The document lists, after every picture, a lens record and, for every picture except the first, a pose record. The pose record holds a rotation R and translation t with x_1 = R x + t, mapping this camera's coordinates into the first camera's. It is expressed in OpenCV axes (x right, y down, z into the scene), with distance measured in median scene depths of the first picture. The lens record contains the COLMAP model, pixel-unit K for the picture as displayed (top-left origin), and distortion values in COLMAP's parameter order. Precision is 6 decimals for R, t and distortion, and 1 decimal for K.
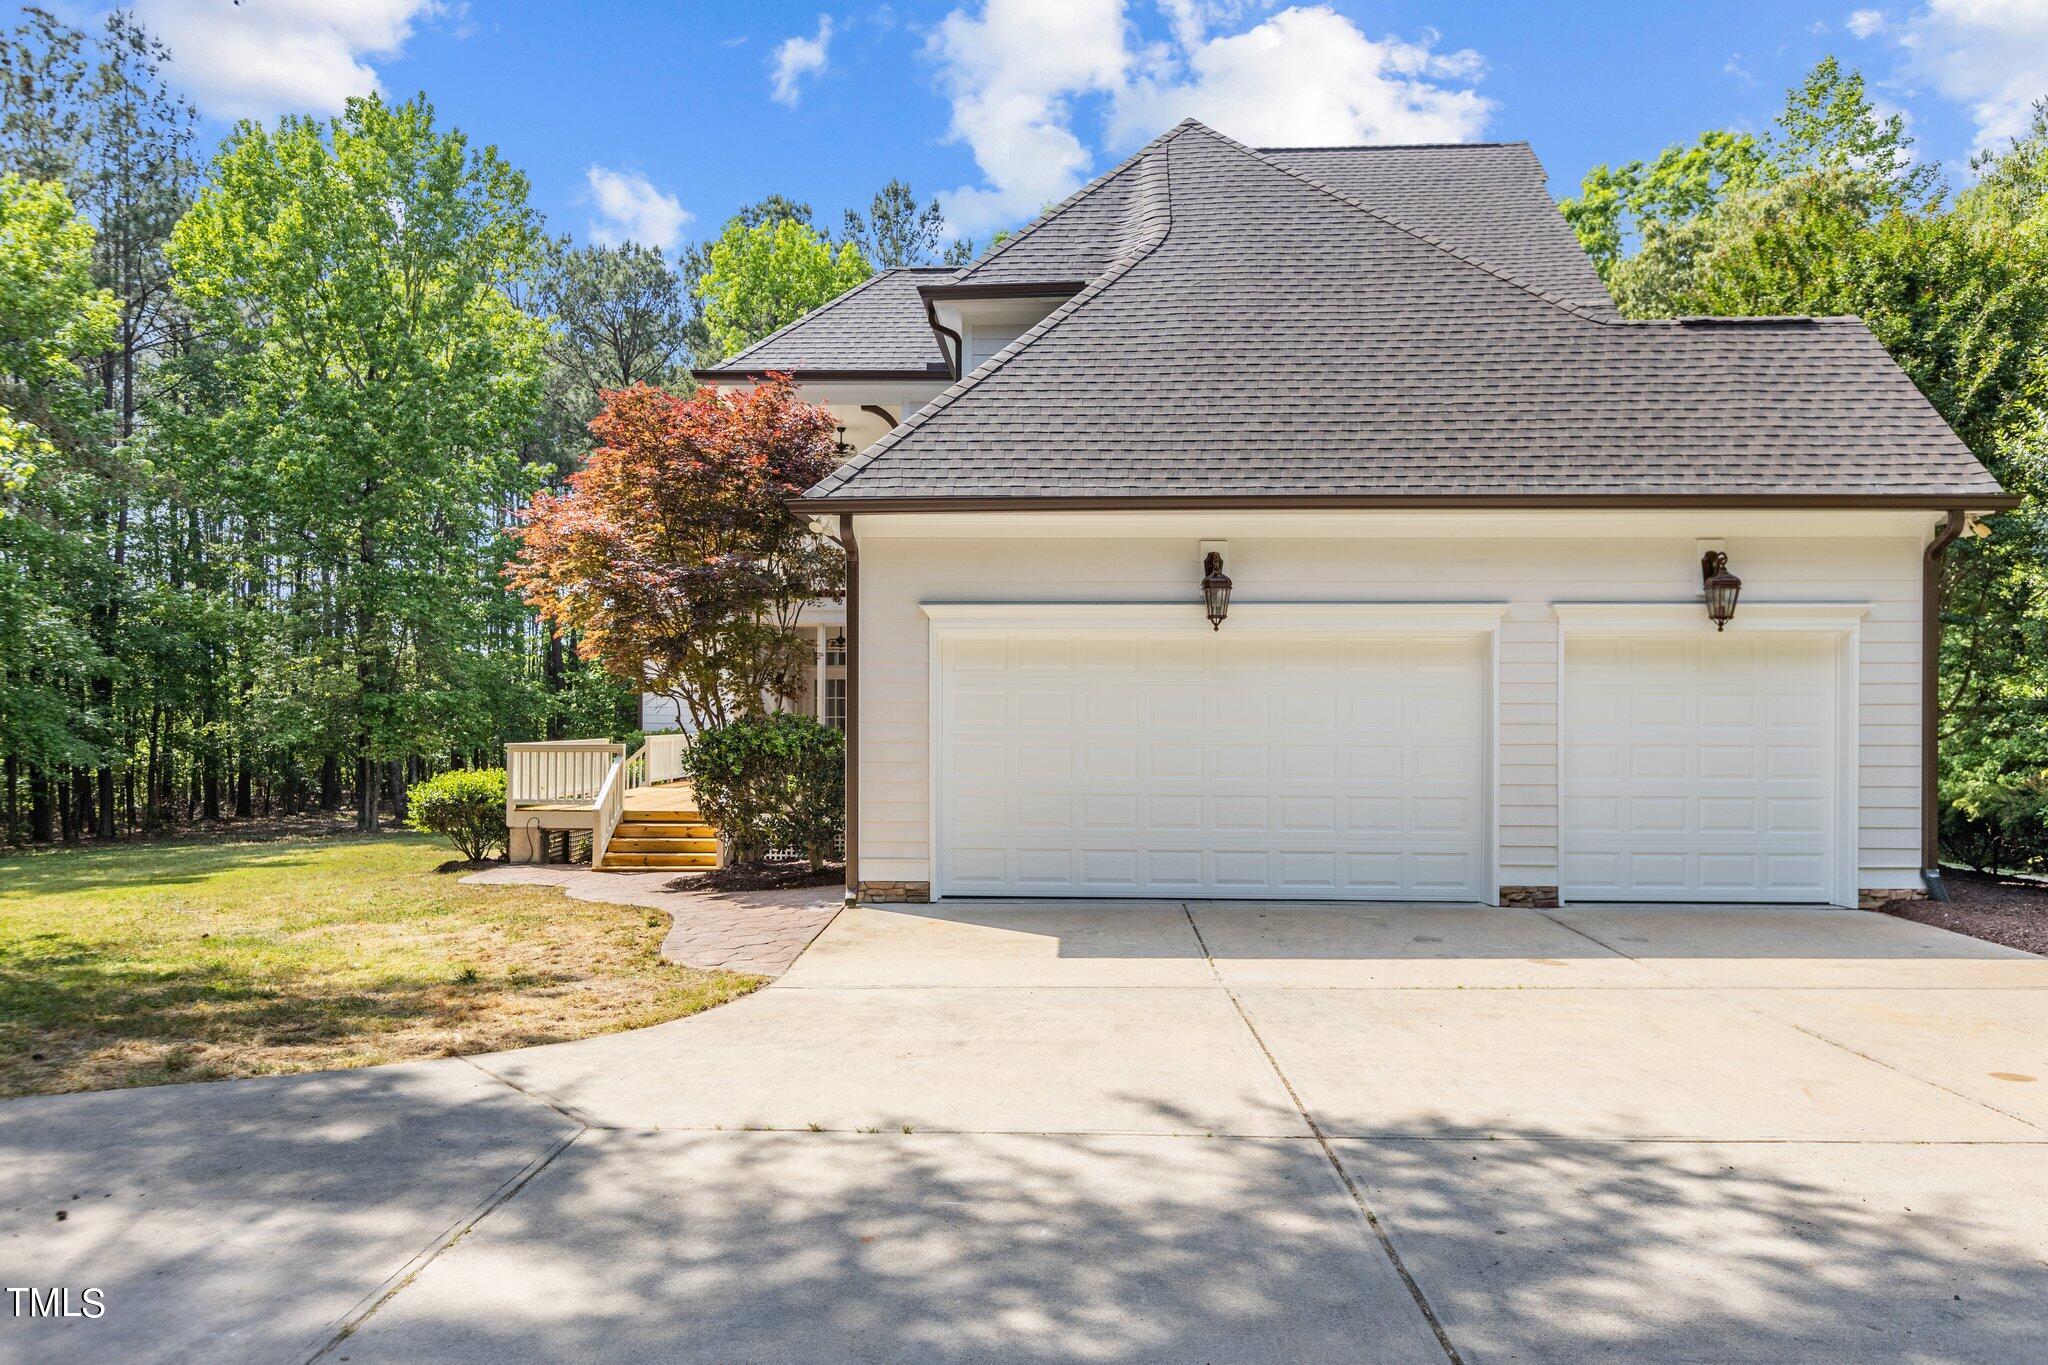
lens RADIAL K [[1300.9, 0, 1022.7], [0, 1300.9, 717.4], [0, 0, 1]] dist [0.002956, -0.003836]
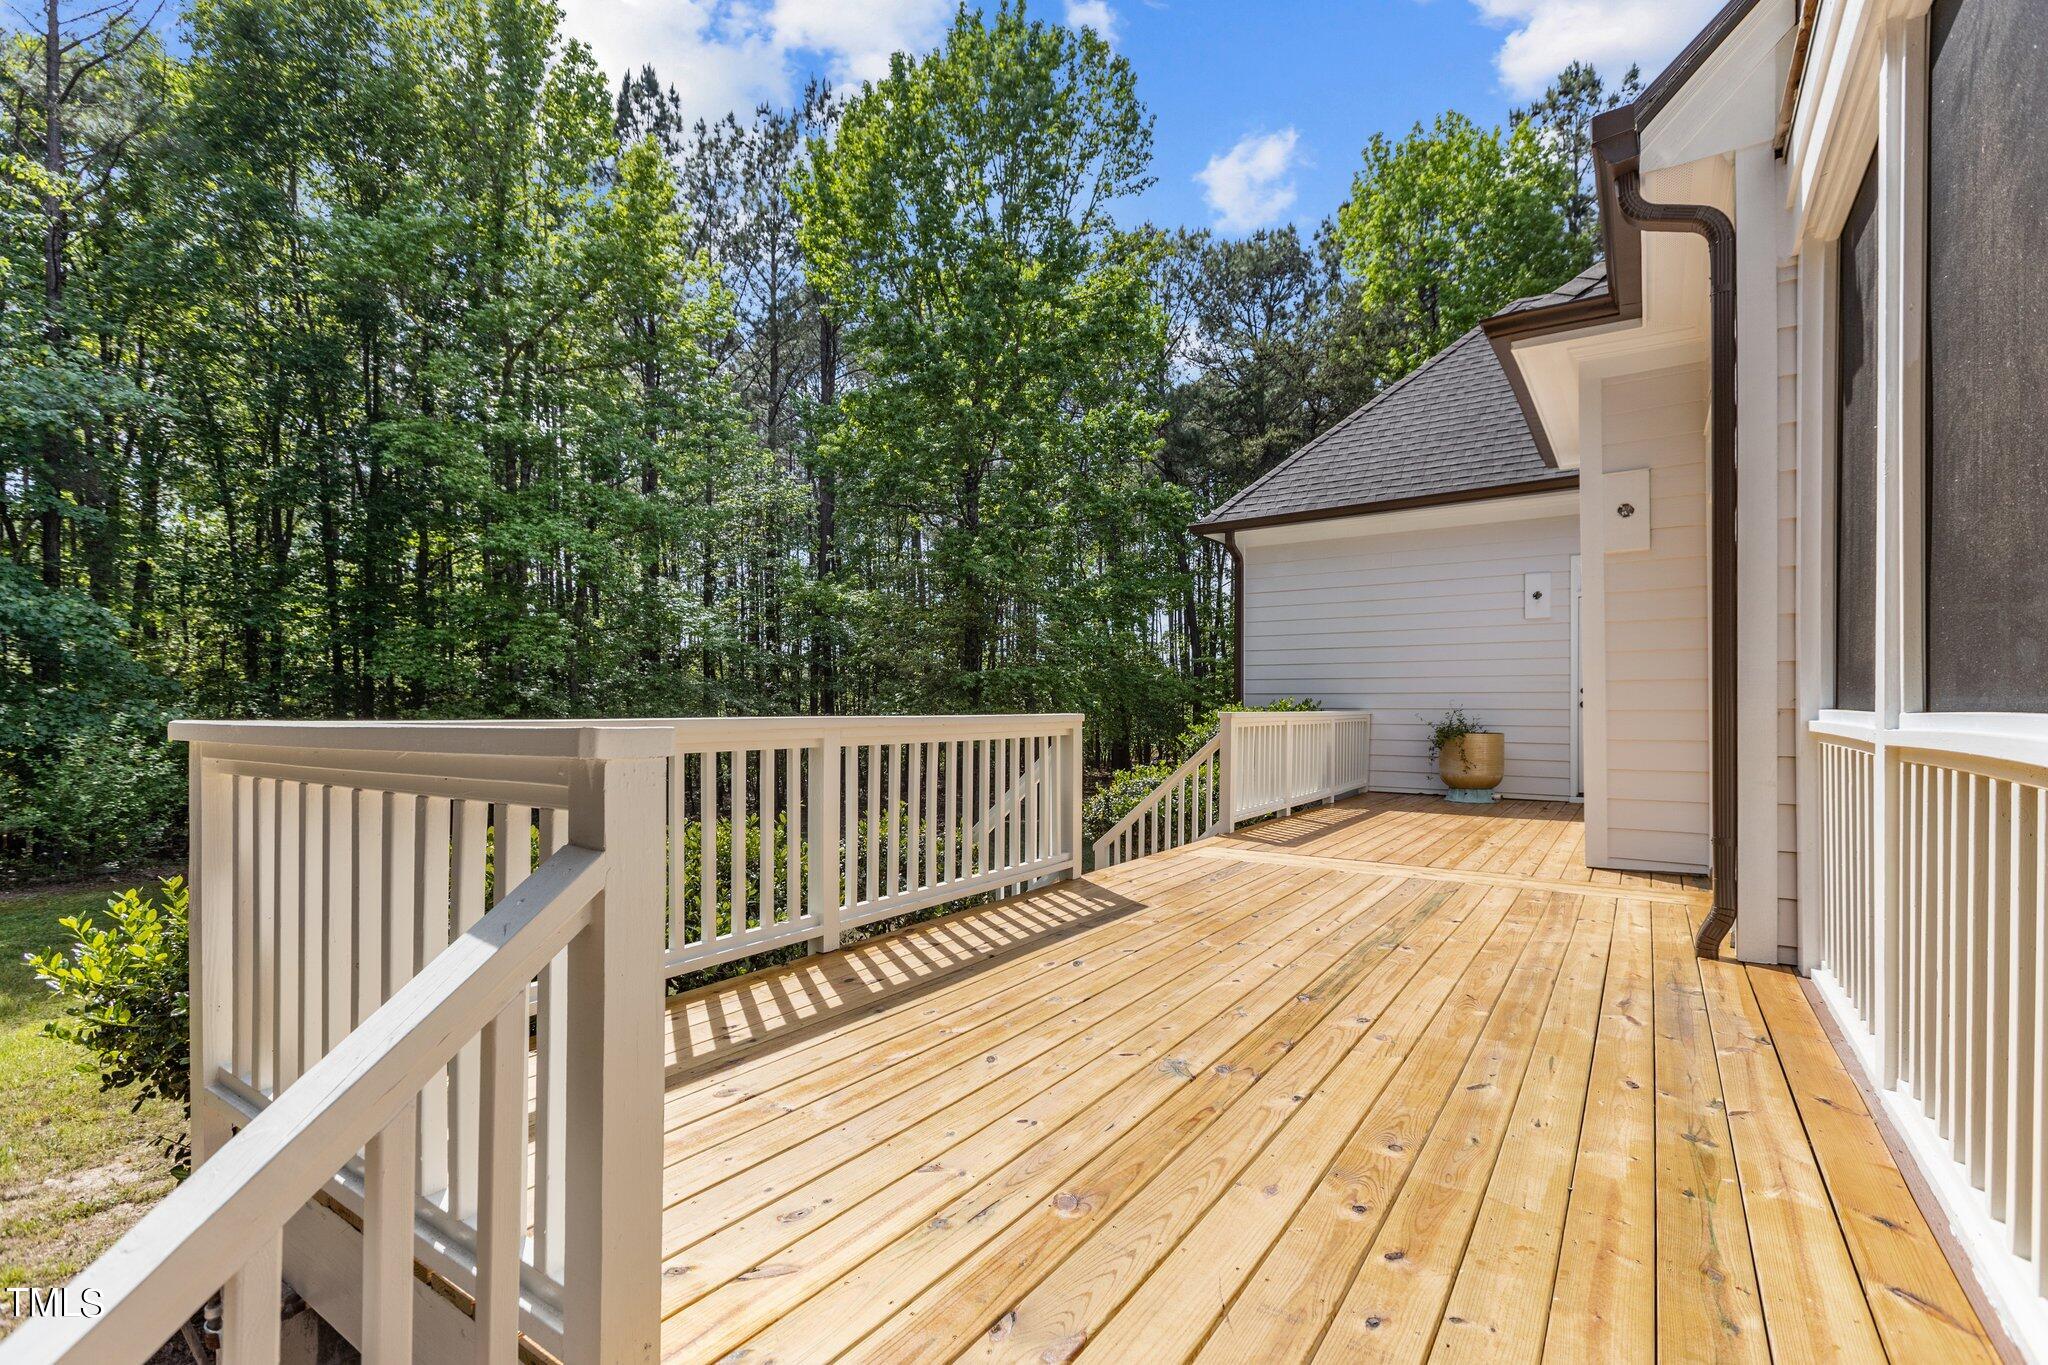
lens RADIAL K [[929.2, 0, 1022.9], [0, 929.2, 714.6], [0, 0, 1]] dist [0.000532, 0.000059]
pose [[0.844549, -0.001077, -0.535477, -0.127323], [0.001780, 0.999998, 0.000796, 0.010479], [0.535475, -0.001626, 0.844549, 0.493534]]
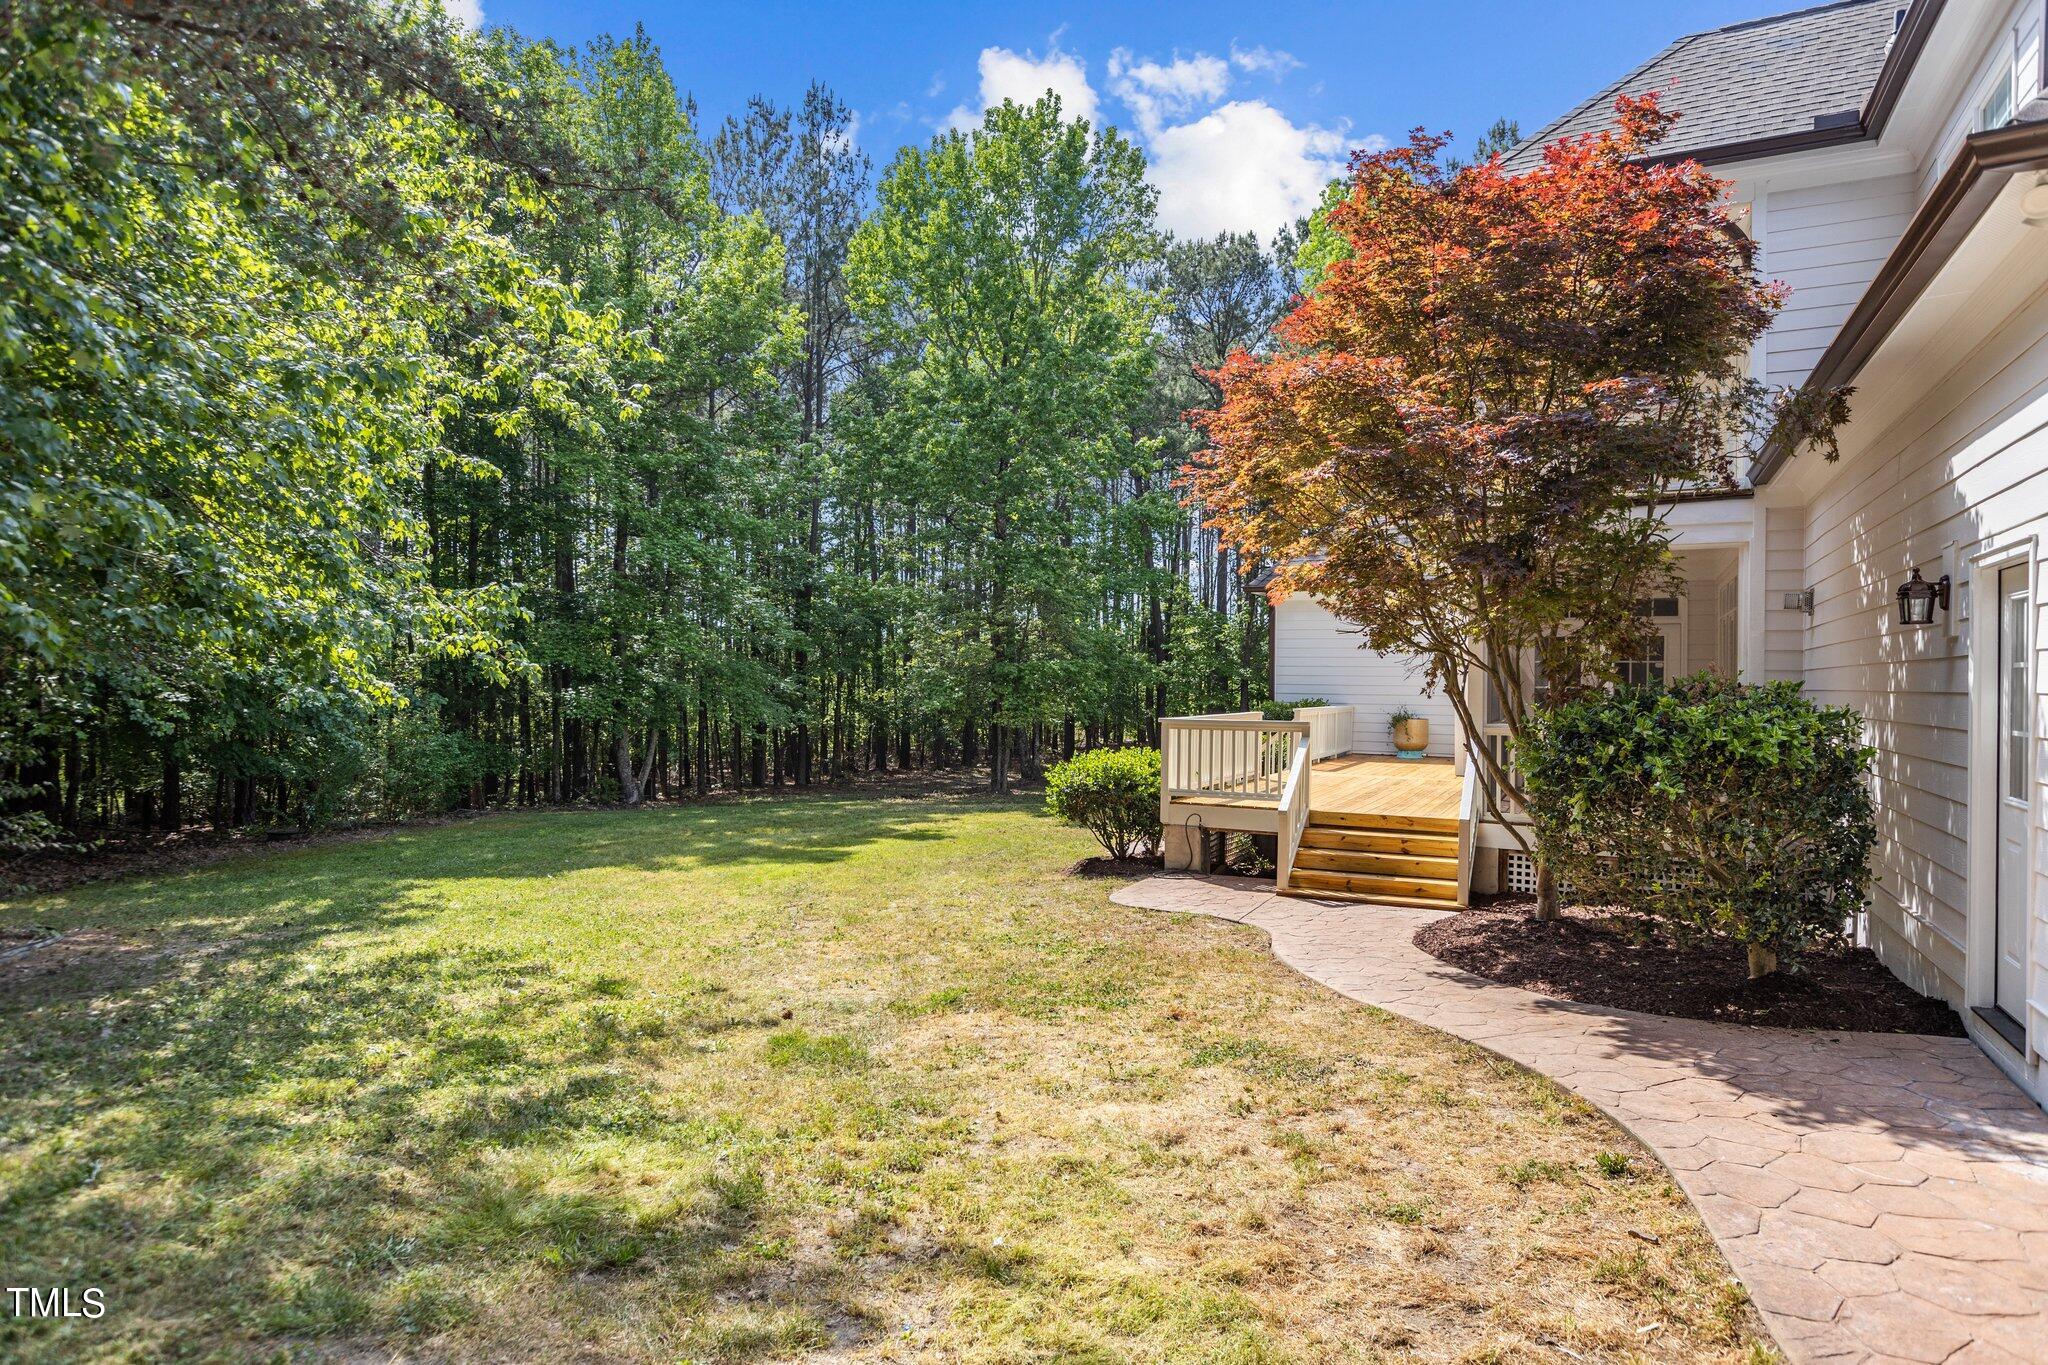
lens RADIAL K [[1139.8, 0, 1024.0], [0, 1139.8, 682.5], [0, 0, 1]] dist [0.000960, 0.000114]
pose [[0.903623, 0.003792, -0.428312, -0.090409], [-0.005707, 0.999979, -0.003188, 0.000646], [0.428290, 0.005325, 0.903625, 0.174435]]
